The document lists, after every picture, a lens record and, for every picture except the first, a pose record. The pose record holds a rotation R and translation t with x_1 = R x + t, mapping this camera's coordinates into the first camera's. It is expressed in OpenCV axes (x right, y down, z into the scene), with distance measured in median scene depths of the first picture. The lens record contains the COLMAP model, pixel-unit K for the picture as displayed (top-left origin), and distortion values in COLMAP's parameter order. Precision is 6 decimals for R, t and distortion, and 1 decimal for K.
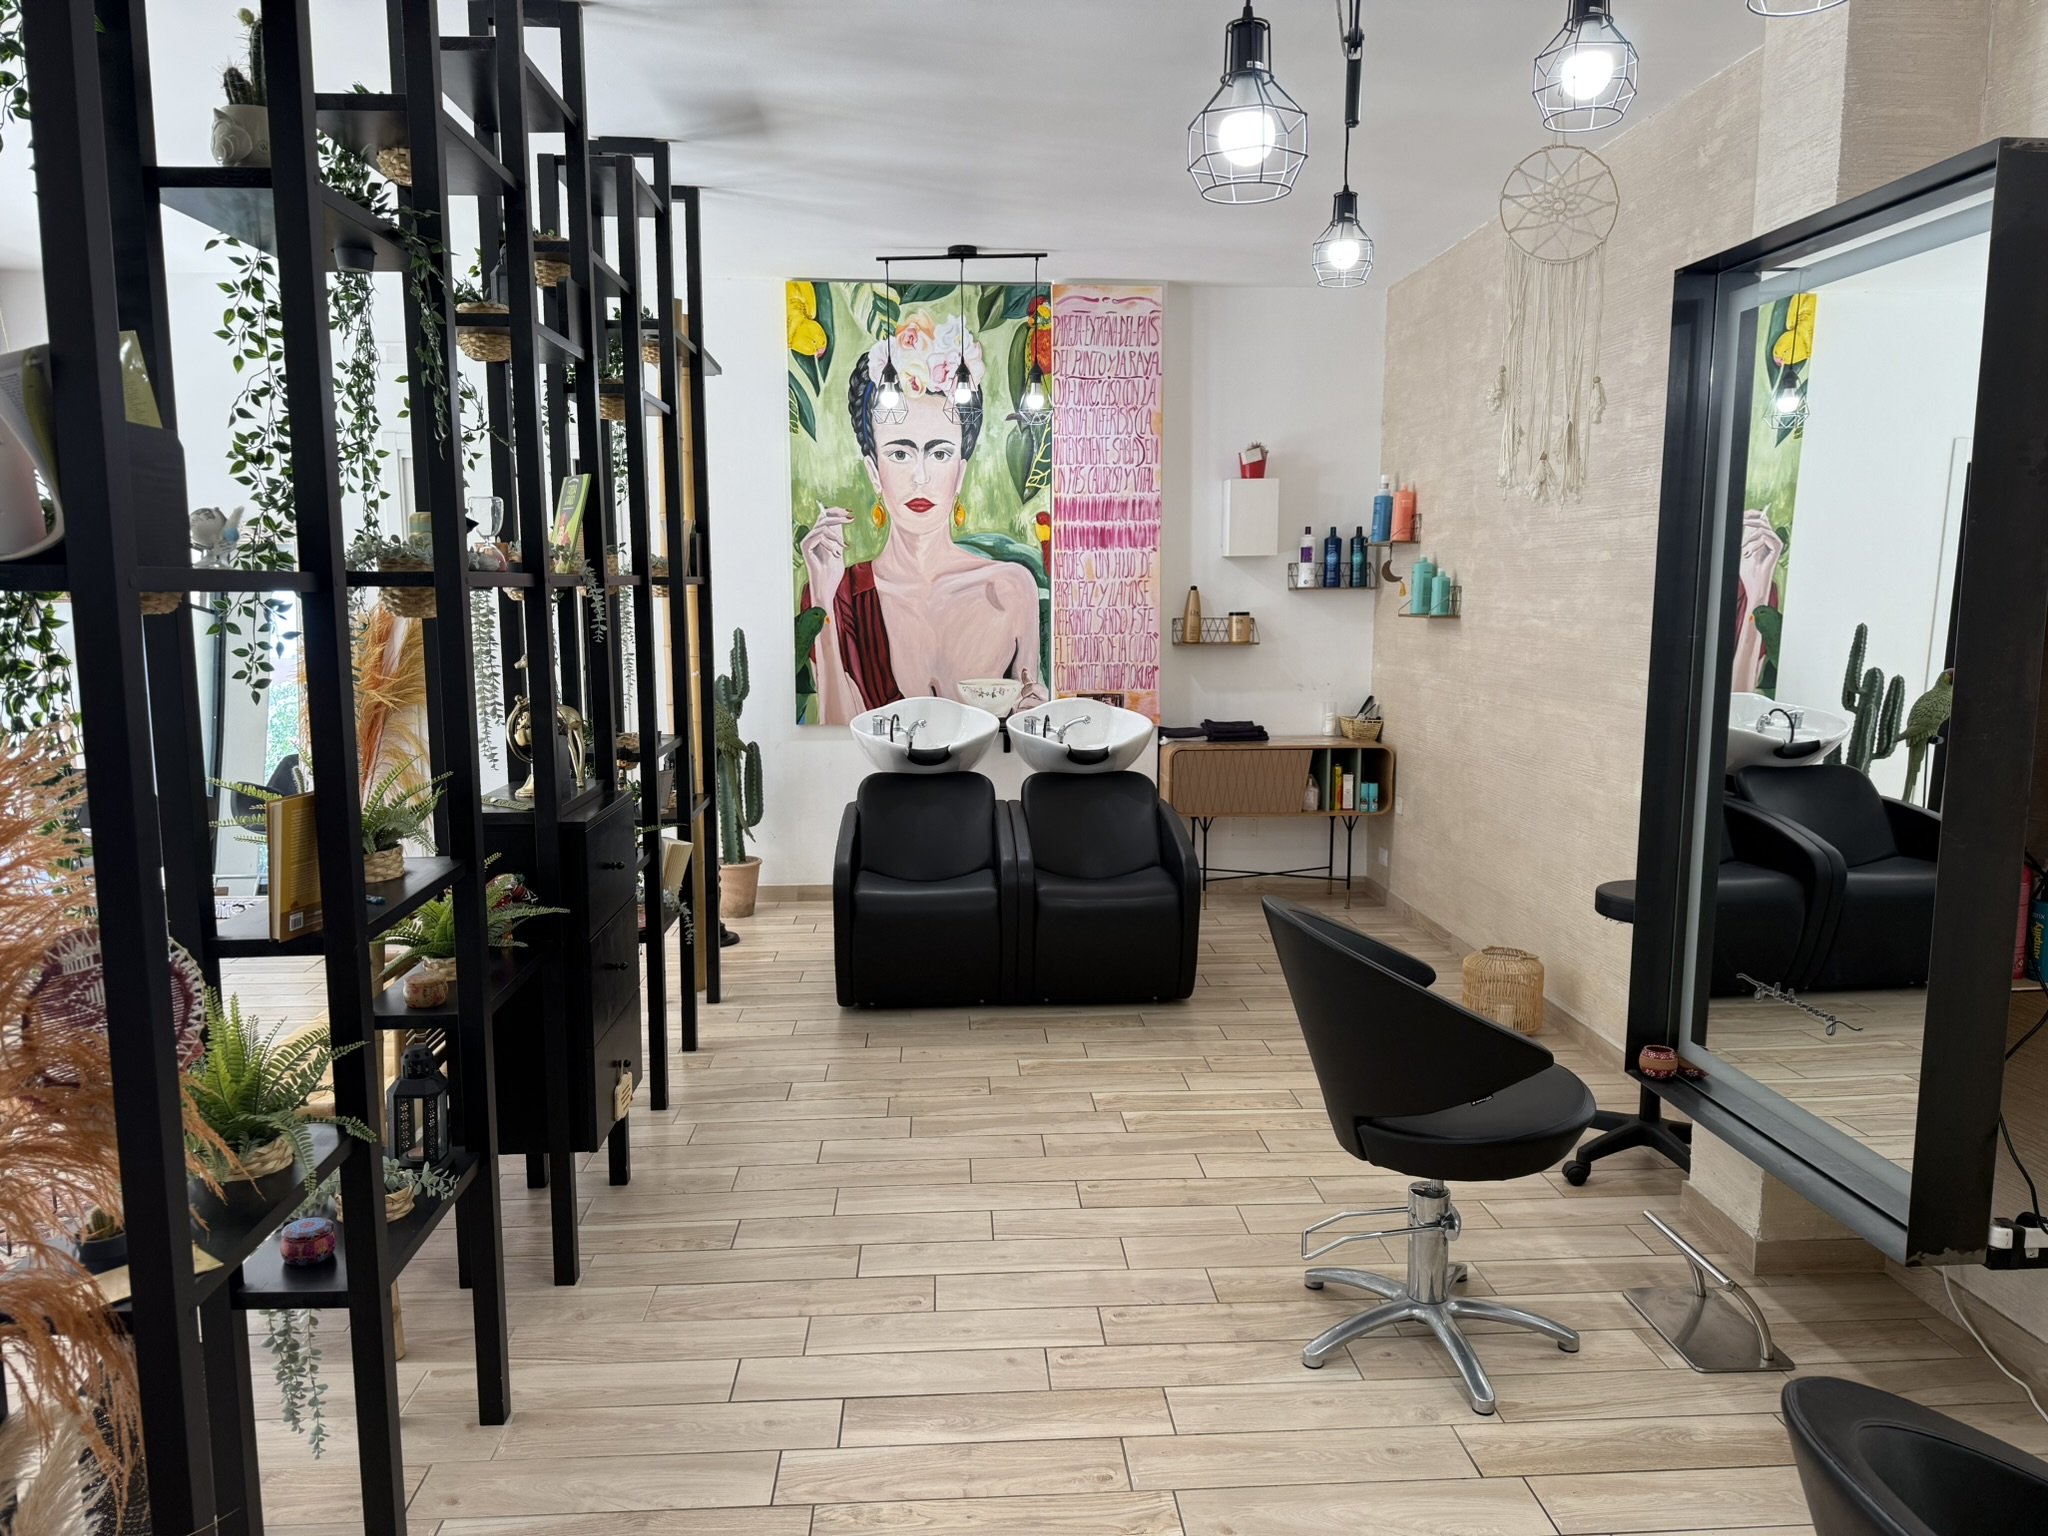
lens RADIAL K [[1431.5, 0, 1032.8], [0, 1431.5, 781.1], [0, 0, 1]] dist [0.081548, -0.104302]
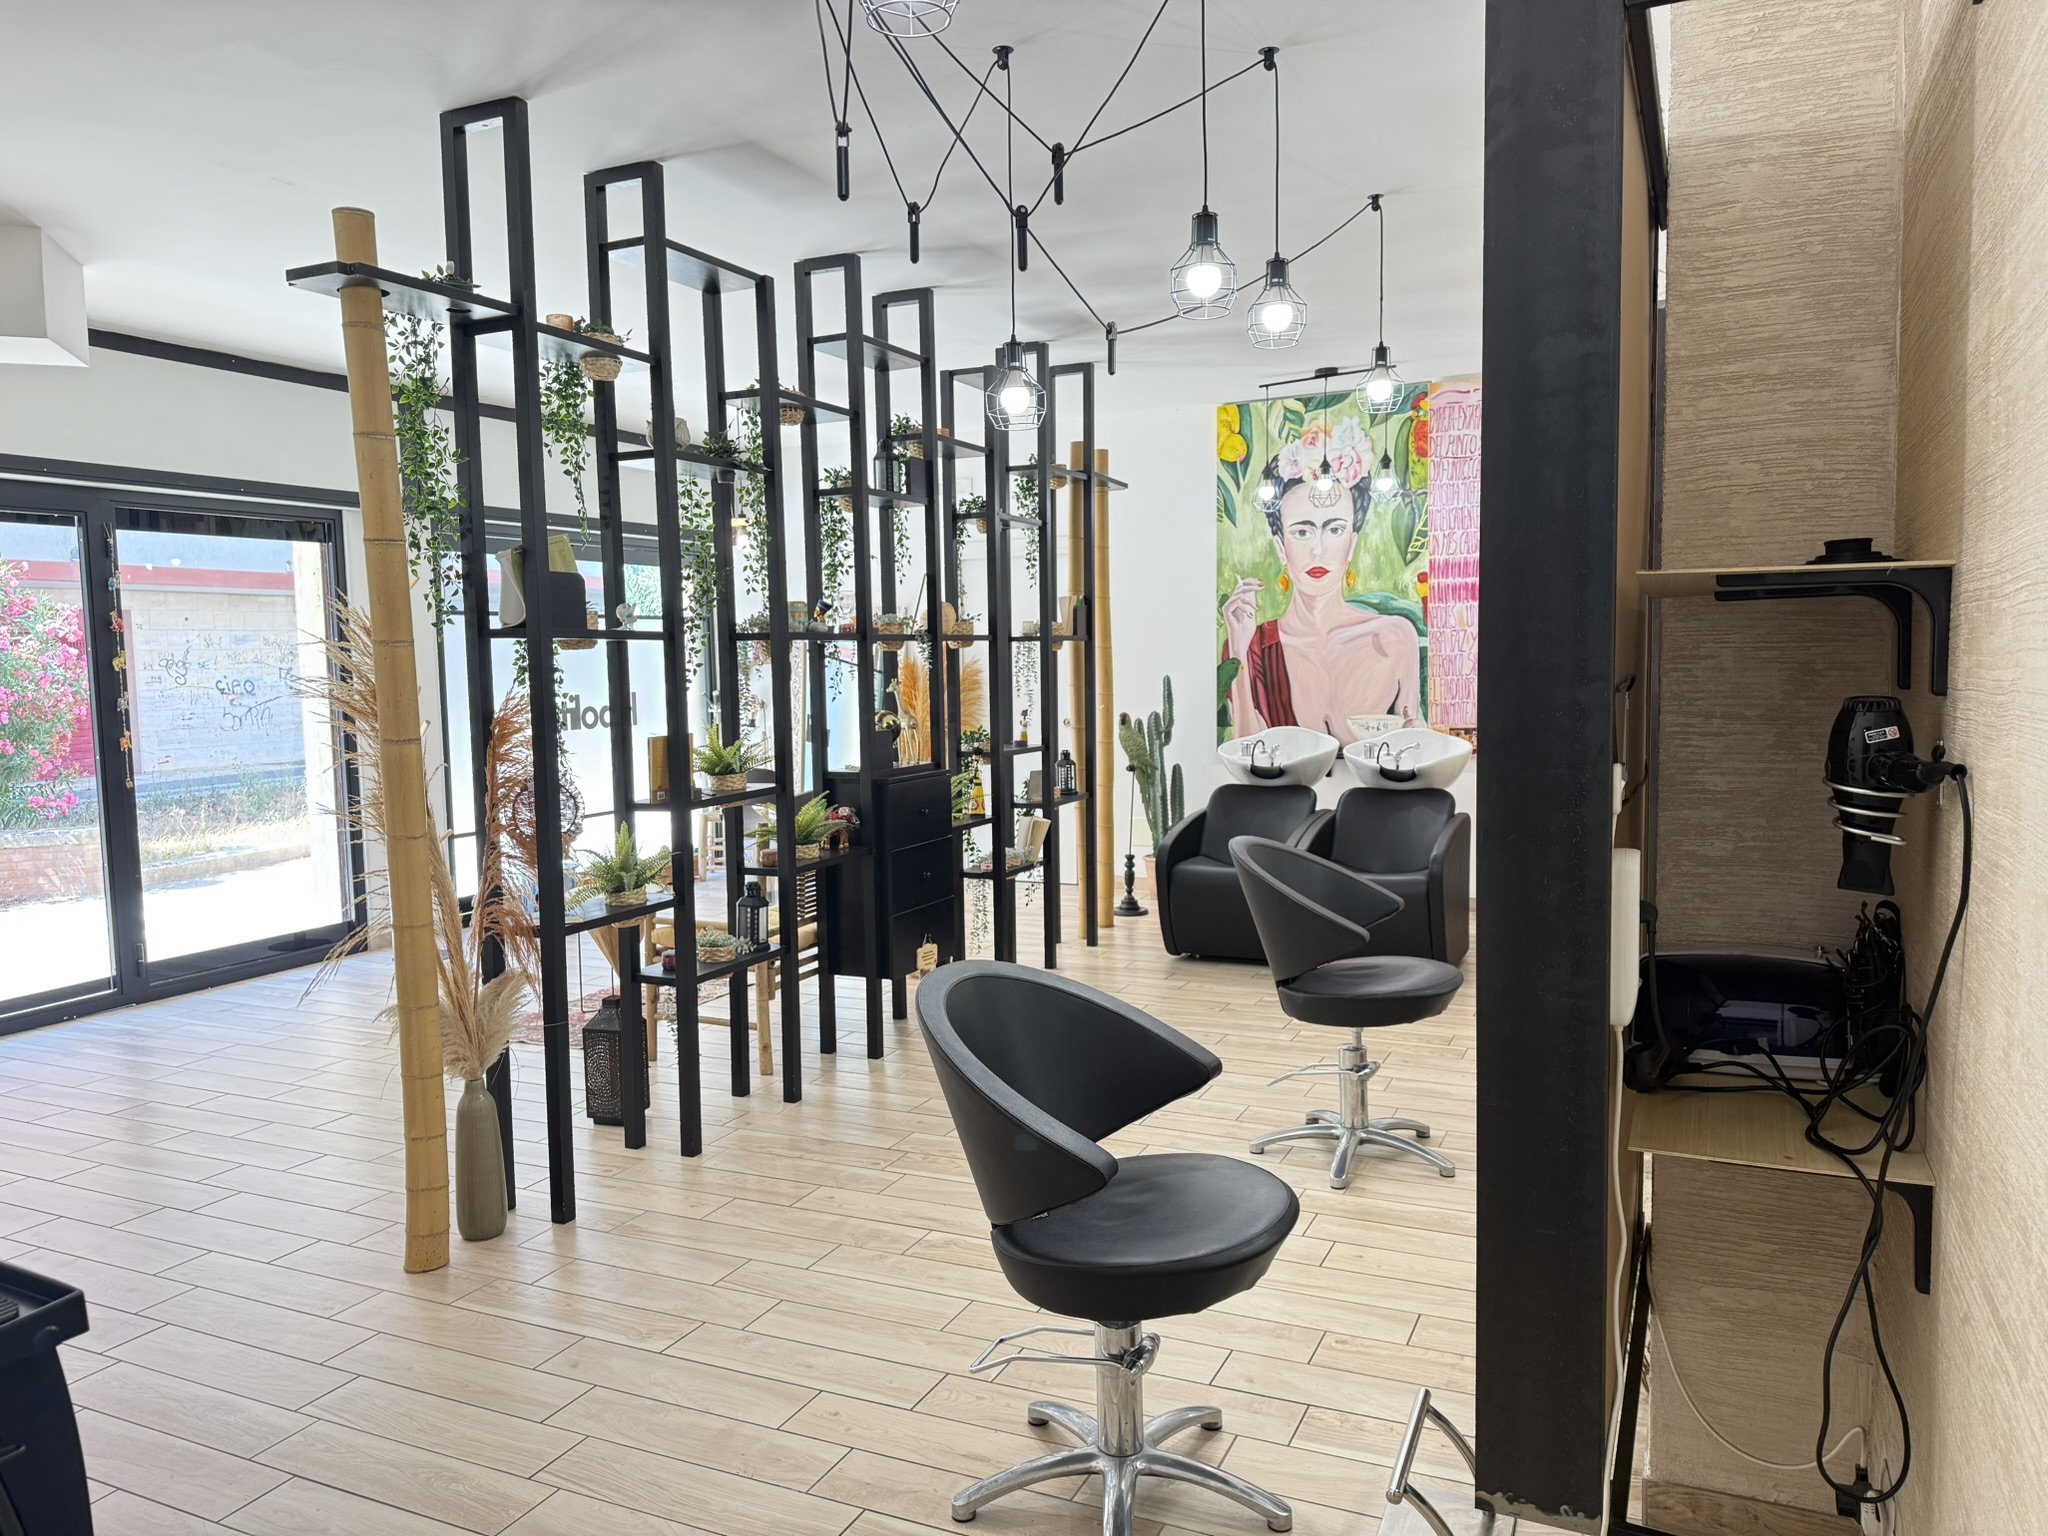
lens RADIAL K [[1431.5, 0, 1018.9], [0, 1431.5, 774.6], [0, 0, 1]] dist [0.081548, -0.104302]
pose [[0.872219, 0.020746, -0.488675, 0.301661], [-0.045592, 0.998199, -0.038999, 0.038414], [0.486986, 0.056295, 0.871594, -0.178312]]
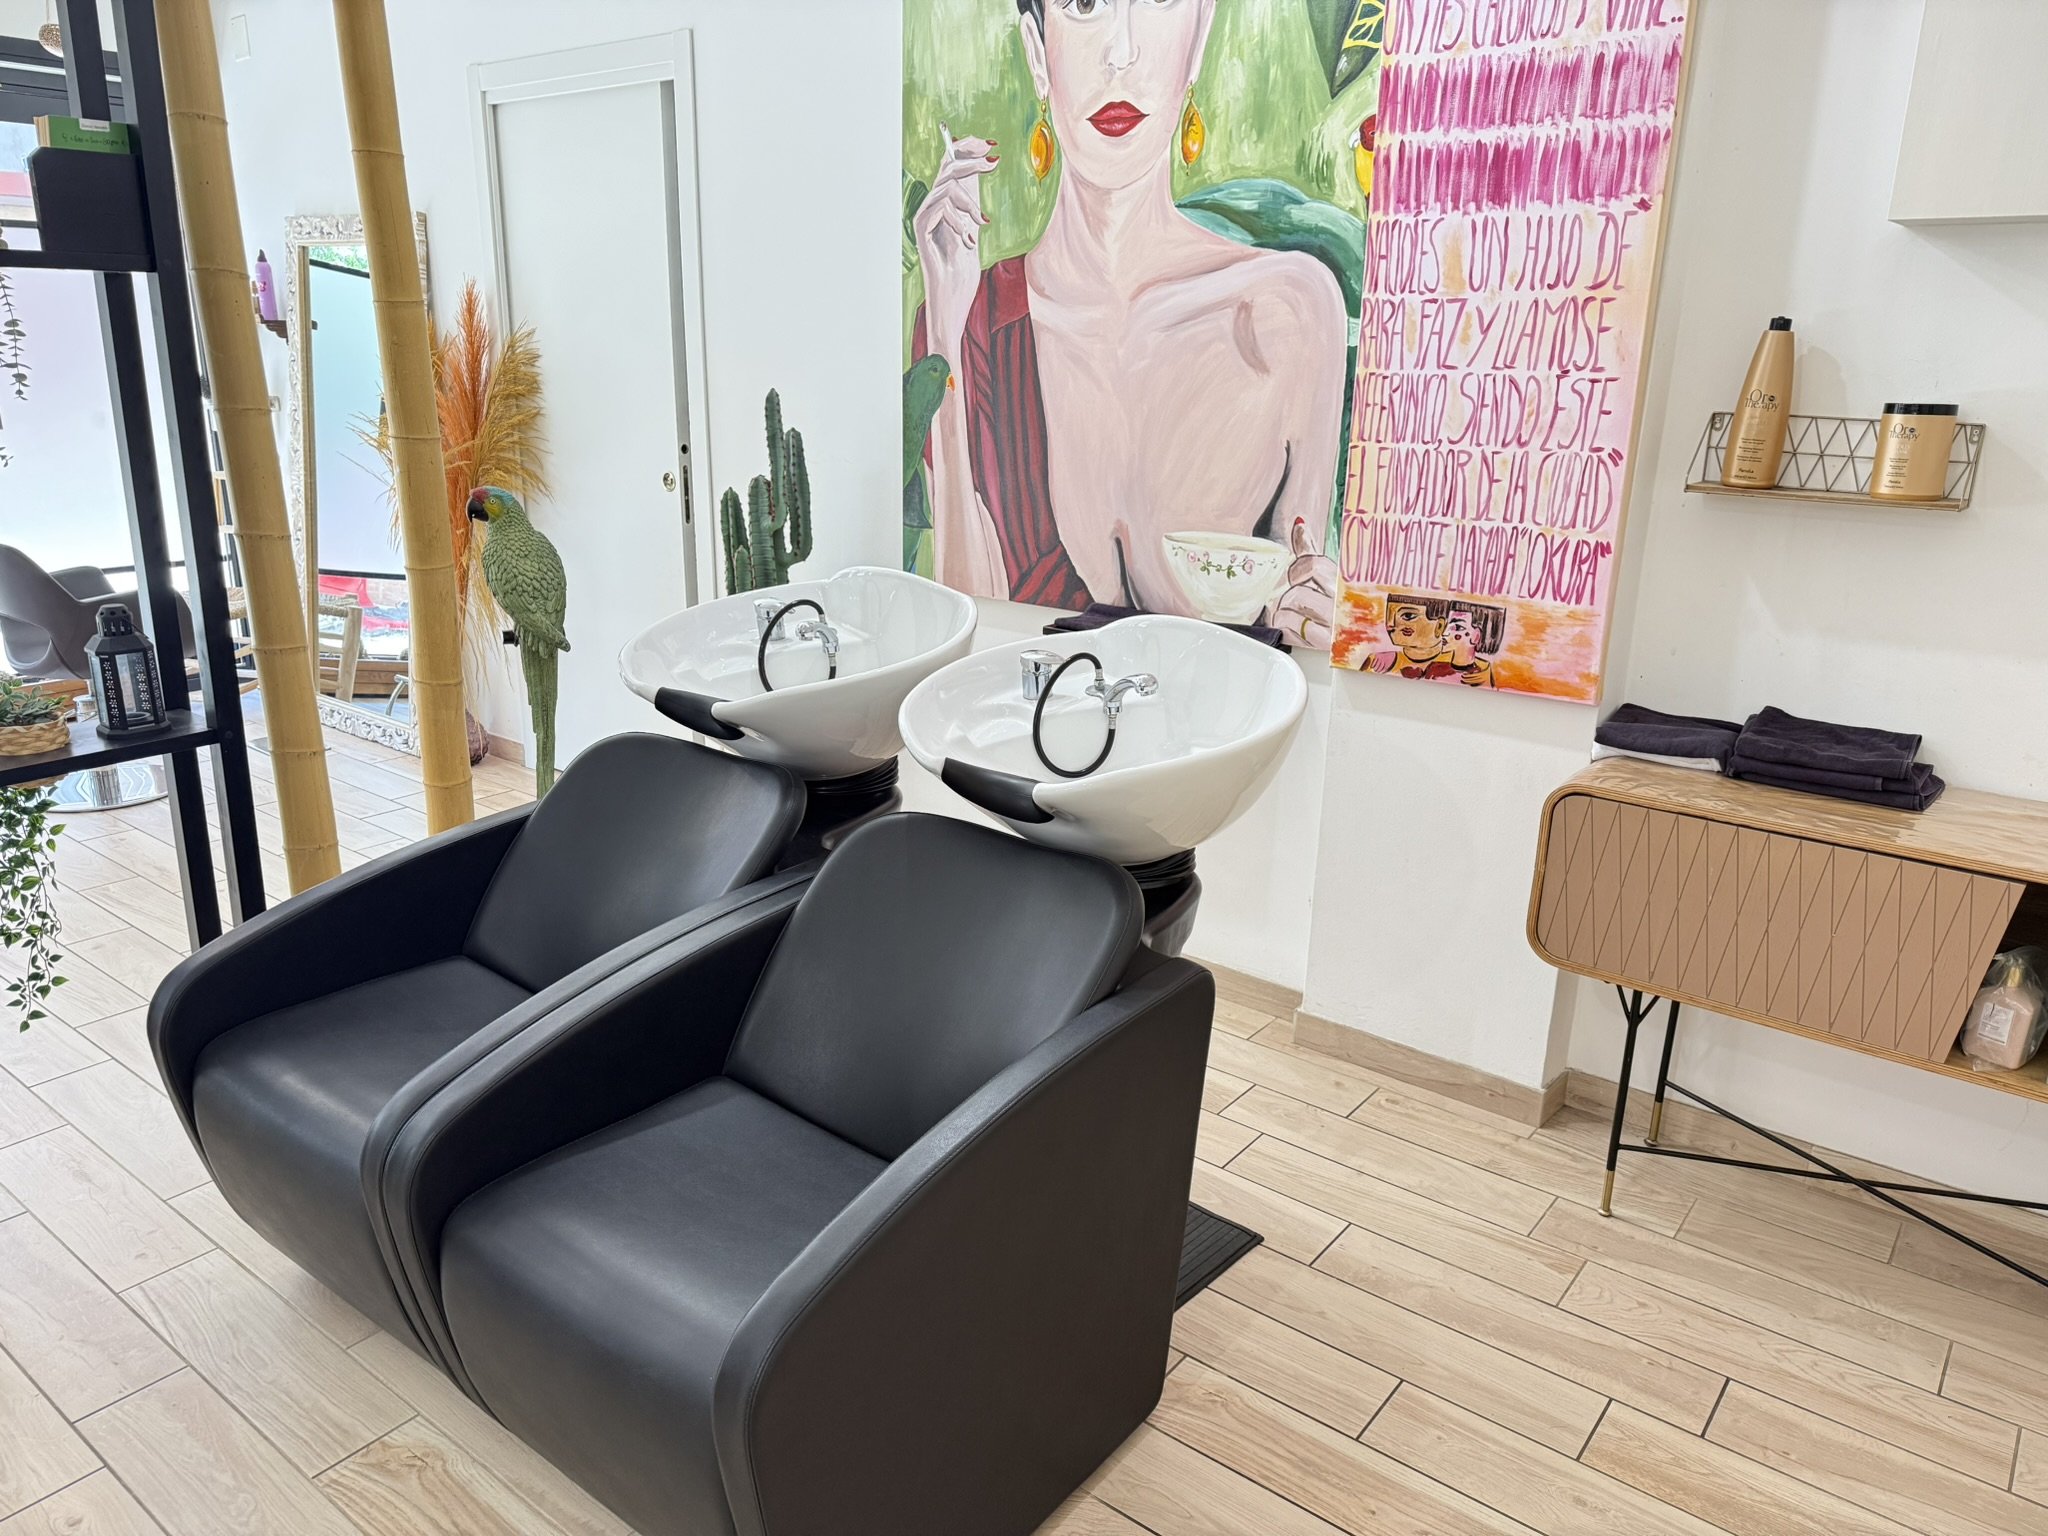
lens RADIAL K [[1431.5, 0, 1064.6], [0, 1431.5, 775.4], [0, 0, 1]] dist [0.081548, -0.104302]
pose [[0.760959, 0.204795, -0.615631, 0.225730], [-0.116880, 0.976622, 0.180411, -0.074261], [0.638186, -0.065330, 0.767105, 0.638479]]
